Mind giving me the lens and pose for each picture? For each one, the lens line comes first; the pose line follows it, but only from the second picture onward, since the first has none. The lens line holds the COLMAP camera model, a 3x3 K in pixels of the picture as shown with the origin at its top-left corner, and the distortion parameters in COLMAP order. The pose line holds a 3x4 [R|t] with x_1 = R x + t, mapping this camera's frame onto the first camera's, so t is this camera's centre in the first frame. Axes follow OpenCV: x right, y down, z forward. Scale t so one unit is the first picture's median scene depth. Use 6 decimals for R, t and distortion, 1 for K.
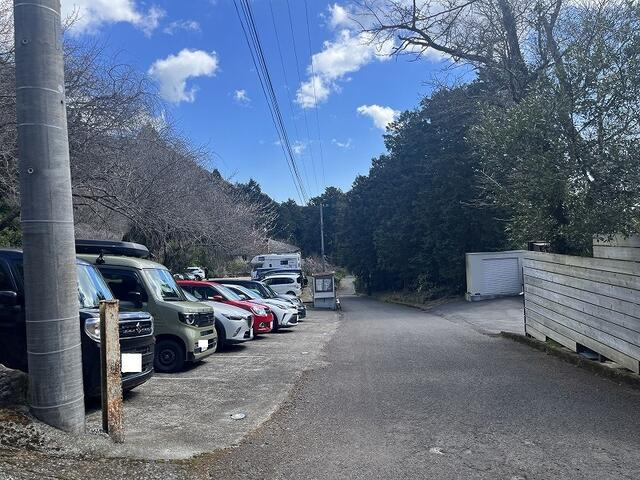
lens RADIAL K [[480.6, 0, 323.8], [0, 480.6, 242.7], [0, 0, 1]] dist [0.079400, -0.091156]
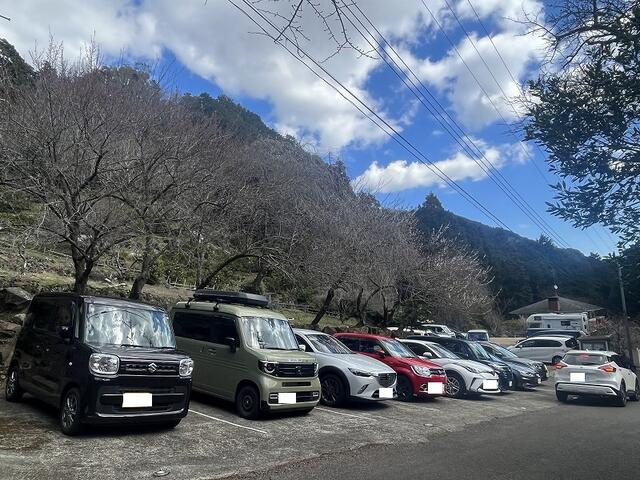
lens RADIAL K [[448.7, 0, 306.8], [0, 448.7, 239.1], [0, 0, 1]] dist [0.003688, 0.000037]
pose [[0.796088, -0.077998, -0.600134, 0.364923], [-0.005250, 0.990732, -0.135728, 0.017400], [0.605158, 0.111203, 0.788300, 0.269759]]
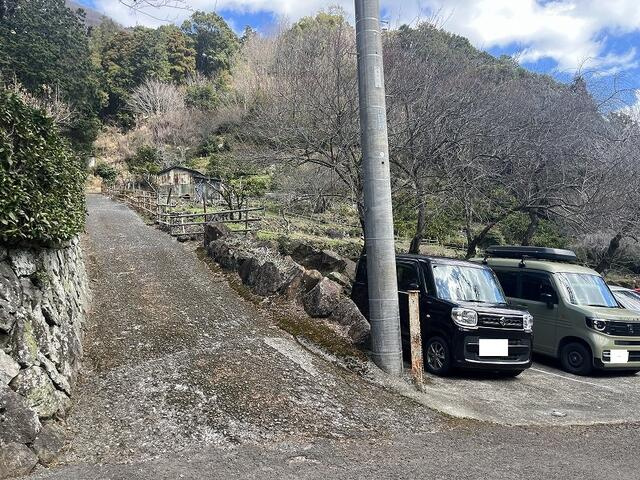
lens RADIAL K [[480.6, 0, 323.8], [0, 480.6, 242.7], [0, 0, 1]] dist [0.079400, -0.091156]
pose [[0.498860, -0.031393, -0.866114, 0.301823], [0.022783, 0.999473, -0.023104, 0.000881], [0.866383, -0.008207, 0.499312, 0.022875]]
